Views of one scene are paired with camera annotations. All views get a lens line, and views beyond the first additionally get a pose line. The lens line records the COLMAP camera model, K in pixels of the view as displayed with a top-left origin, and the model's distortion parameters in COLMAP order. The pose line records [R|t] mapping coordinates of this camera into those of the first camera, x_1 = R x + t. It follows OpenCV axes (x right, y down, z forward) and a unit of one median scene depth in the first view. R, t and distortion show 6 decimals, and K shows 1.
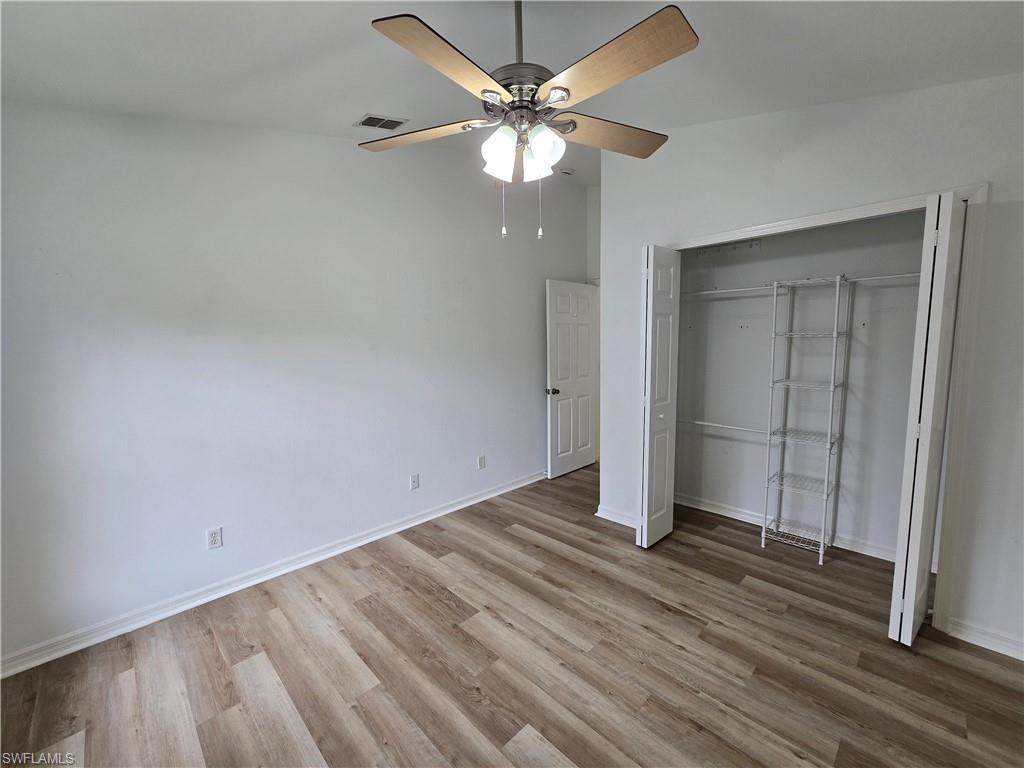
lens RADIAL K [[416.7, 0, 512.2], [0, 416.7, 384.0], [0, 0, 1]] dist [-0.000913, 0.000162]
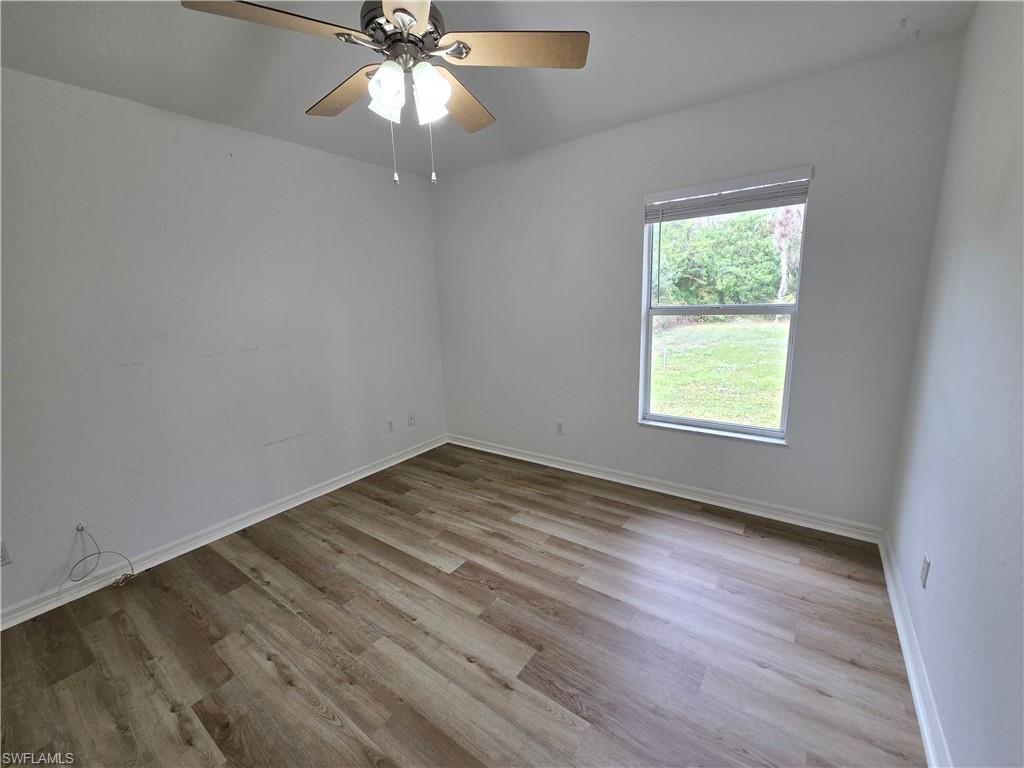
lens RADIAL K [[416.7, 0, 514.8], [0, 416.7, 381.4], [0, 0, 1]] dist [-0.000913, 0.000162]
pose [[-0.983009, 0.088598, -0.160762, -0.007825], [0.036718, 0.953012, 0.300700, -0.162898], [0.179850, 0.289688, -0.940072, 1.763290]]
